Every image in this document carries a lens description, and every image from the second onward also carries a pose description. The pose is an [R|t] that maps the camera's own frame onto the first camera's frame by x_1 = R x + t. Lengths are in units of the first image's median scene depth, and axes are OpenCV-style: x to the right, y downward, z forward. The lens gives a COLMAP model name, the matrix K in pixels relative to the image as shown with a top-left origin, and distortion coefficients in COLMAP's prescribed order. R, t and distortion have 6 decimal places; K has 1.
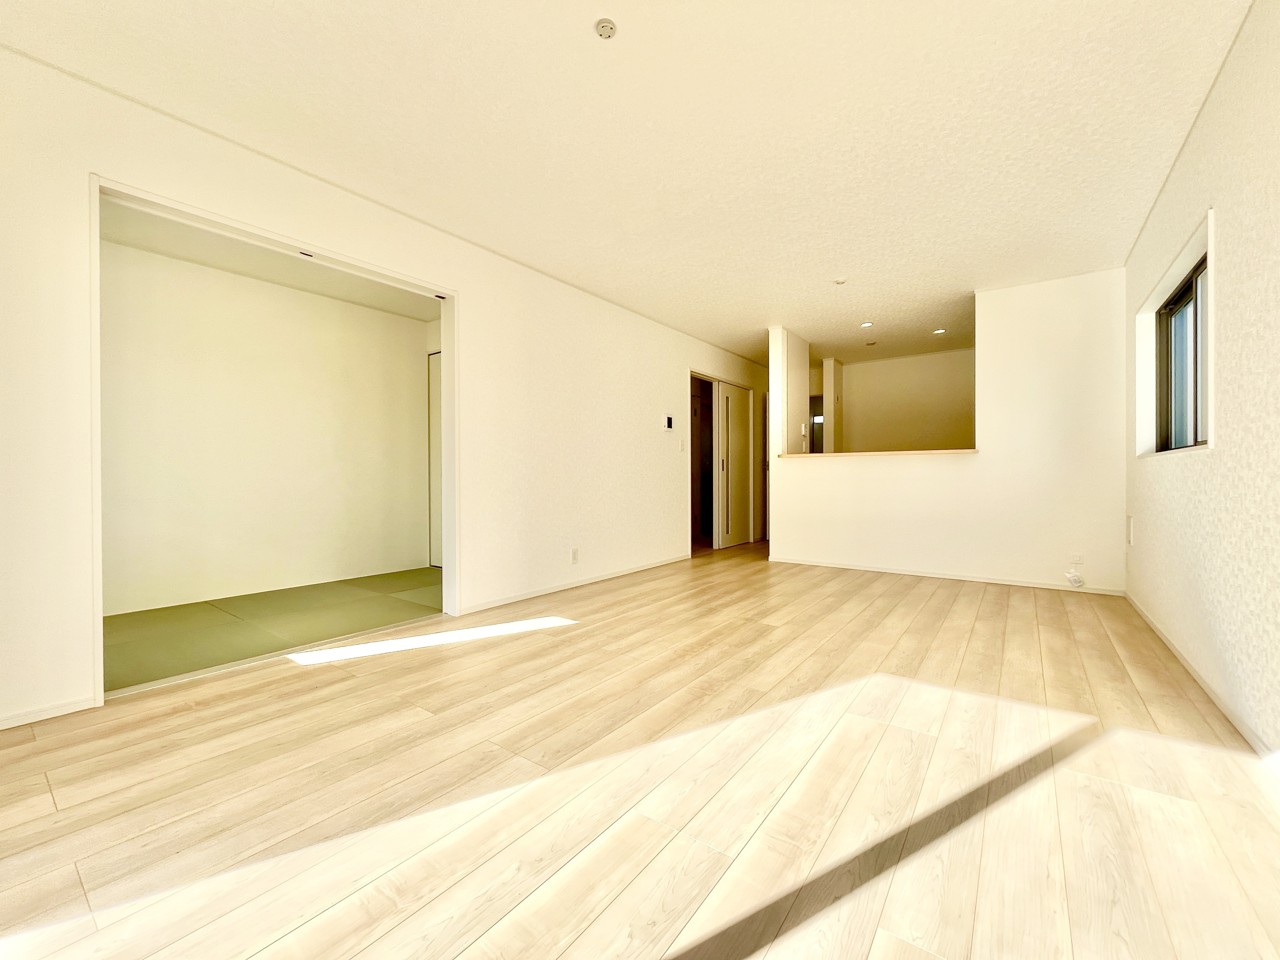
lens RADIAL K [[514.5, 0, 643.0], [0, 514.5, 477.8], [0, 0, 1]] dist [-0.001686, -0.000735]
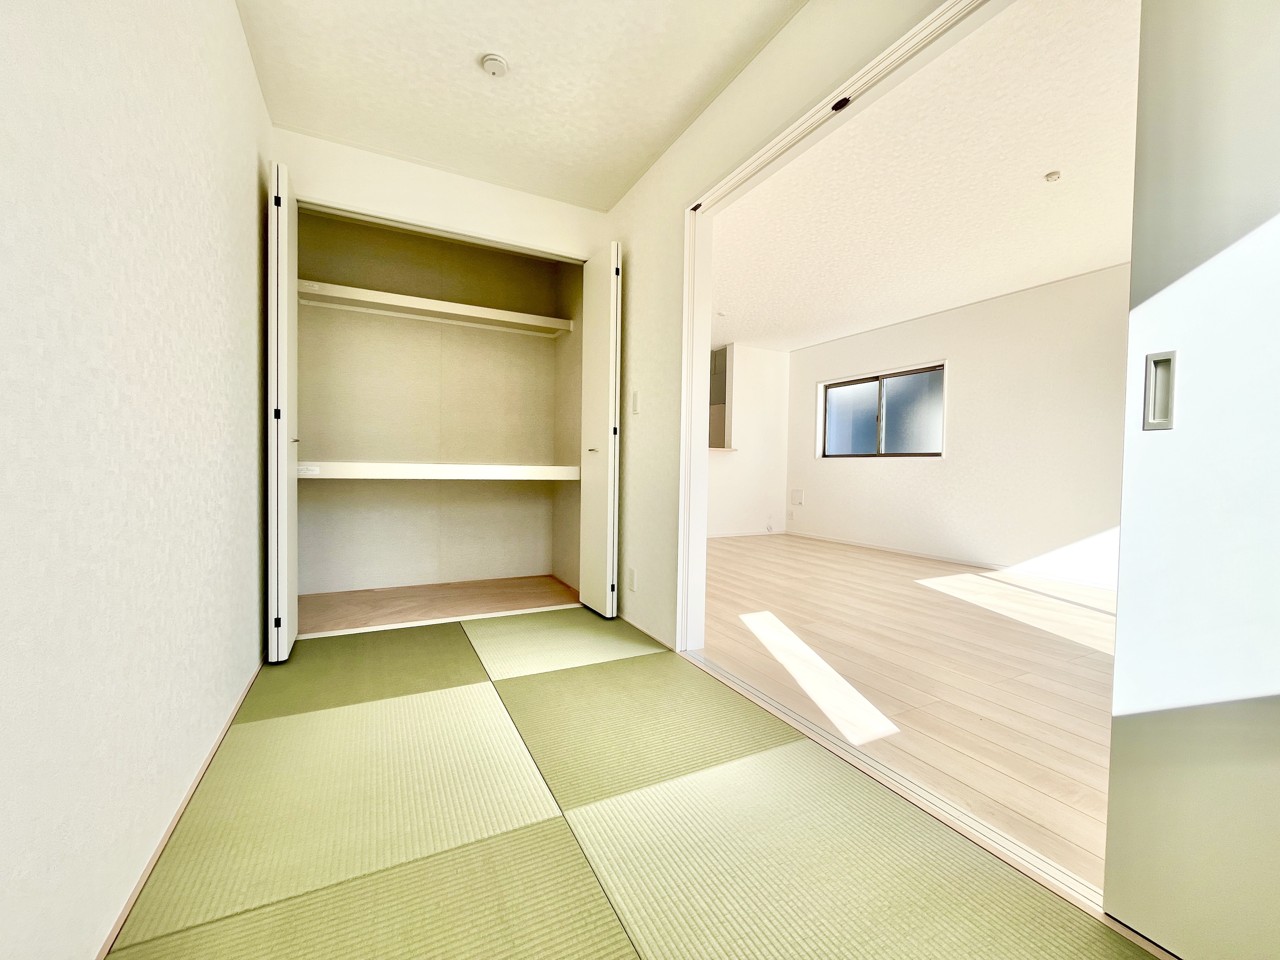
lens RADIAL K [[514.5, 0, 628.9], [0, 514.5, 482.3], [0, 0, 1]] dist [-0.001686, -0.000735]
pose [[0.465929, -0.019430, 0.884609, -1.307675], [-0.006651, 0.999654, 0.025460, 0.011256], [-0.884797, -0.017746, 0.465639, 0.910831]]
